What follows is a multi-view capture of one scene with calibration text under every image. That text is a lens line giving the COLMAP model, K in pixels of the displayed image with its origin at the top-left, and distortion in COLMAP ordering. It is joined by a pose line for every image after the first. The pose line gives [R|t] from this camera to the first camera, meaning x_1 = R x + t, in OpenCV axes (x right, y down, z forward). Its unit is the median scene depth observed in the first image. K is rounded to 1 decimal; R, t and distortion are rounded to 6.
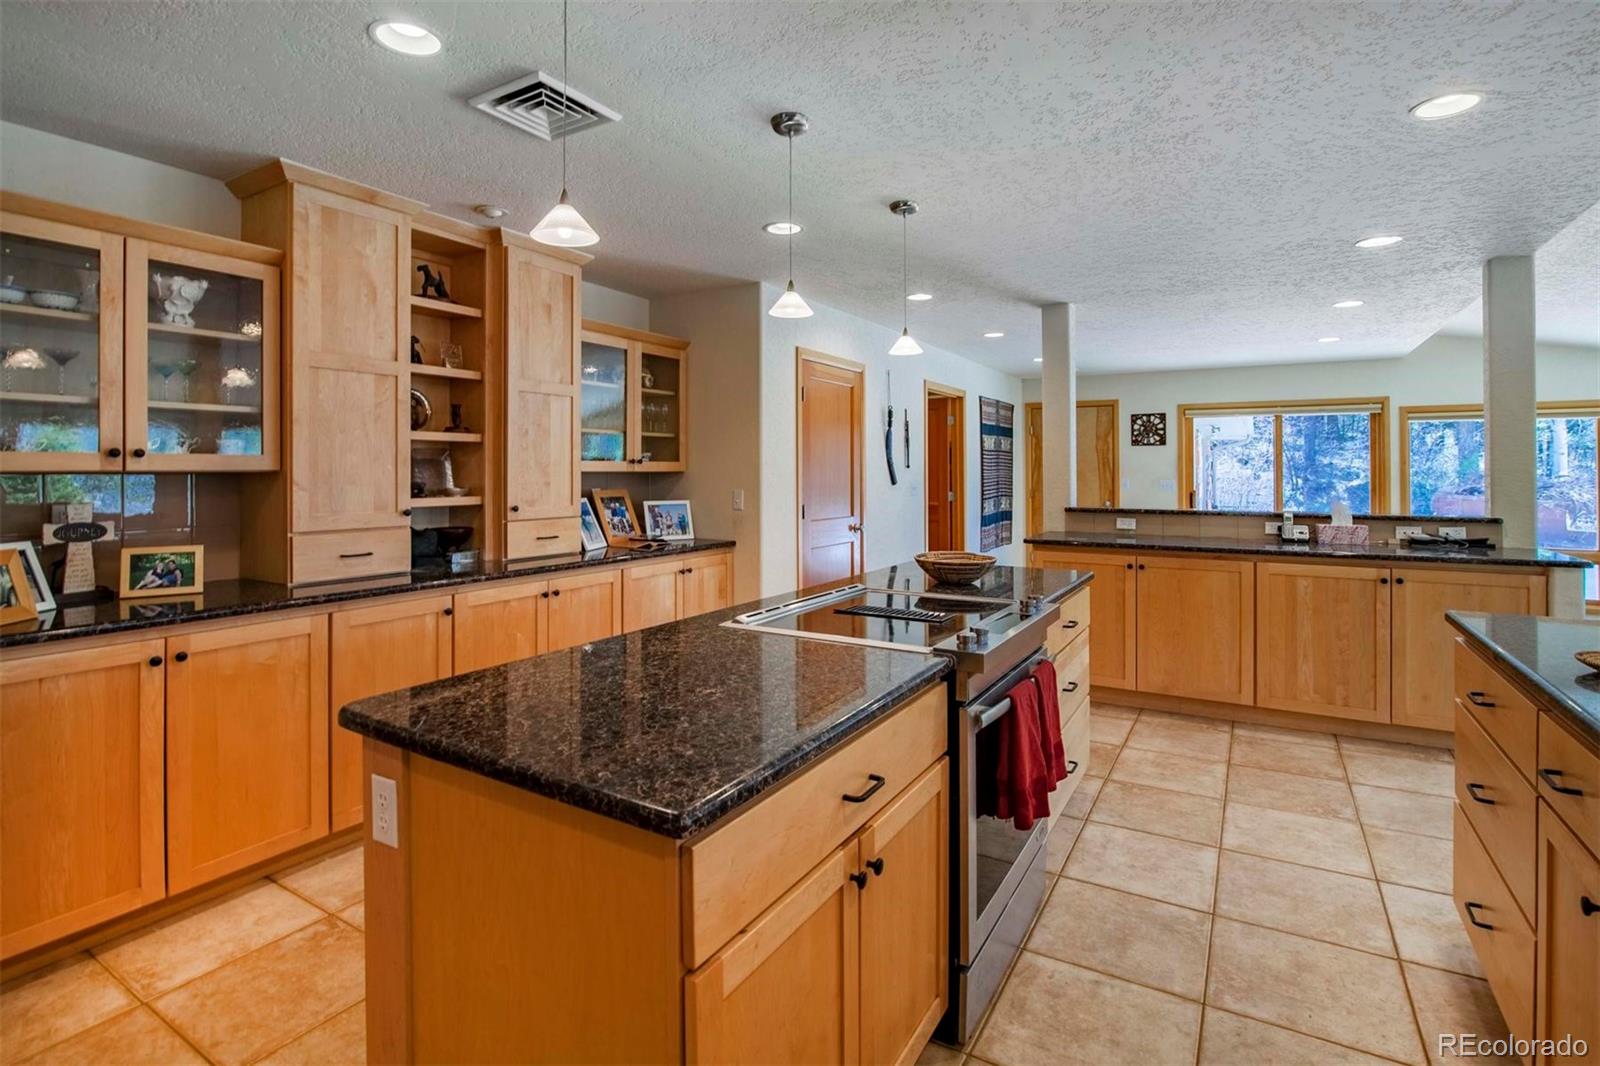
lens RADIAL K [[780.0, 0, 803.8], [0, 780.0, 464.0], [0, 0, 1]] dist [-0.018774, -0.000533]
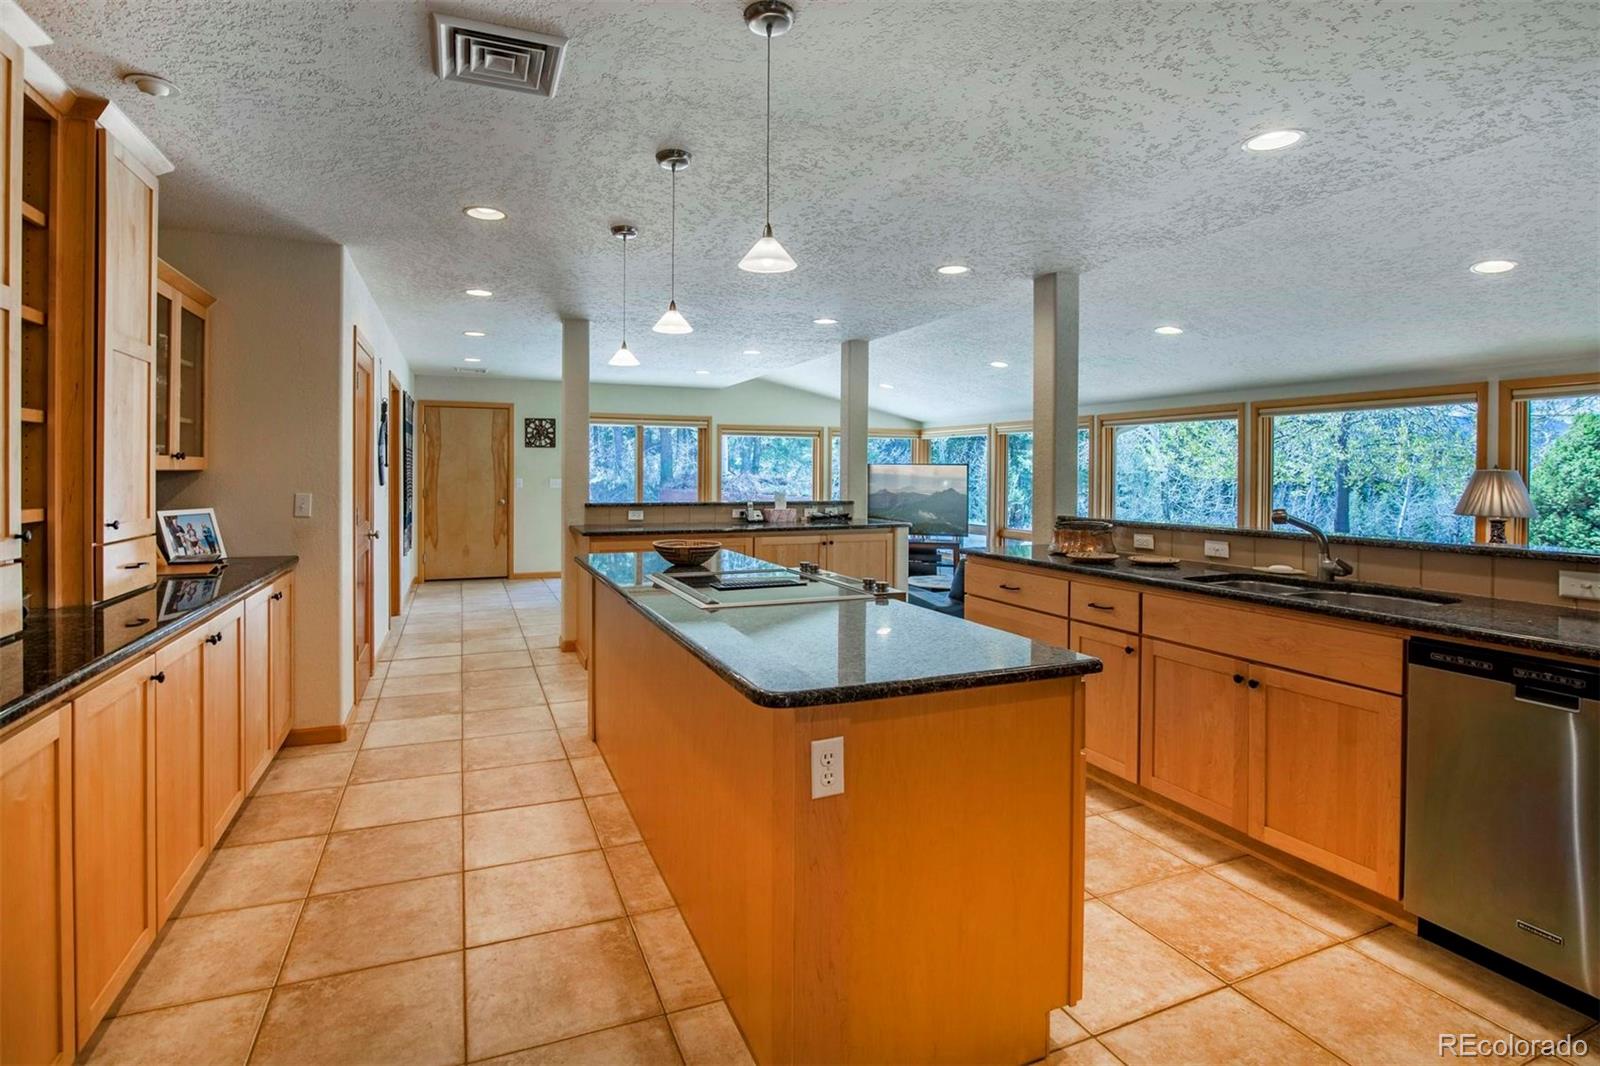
lens RADIAL K [[780.0, 0, 804.0], [0, 780.0, 470.0], [0, 0, 1]] dist [-0.018774, -0.000533]
pose [[0.584355, 0.003935, 0.811489, -0.453306], [-0.011450, 0.999929, 0.003396, 0.000738], [-0.811418, -0.011276, 0.584358, 0.106681]]
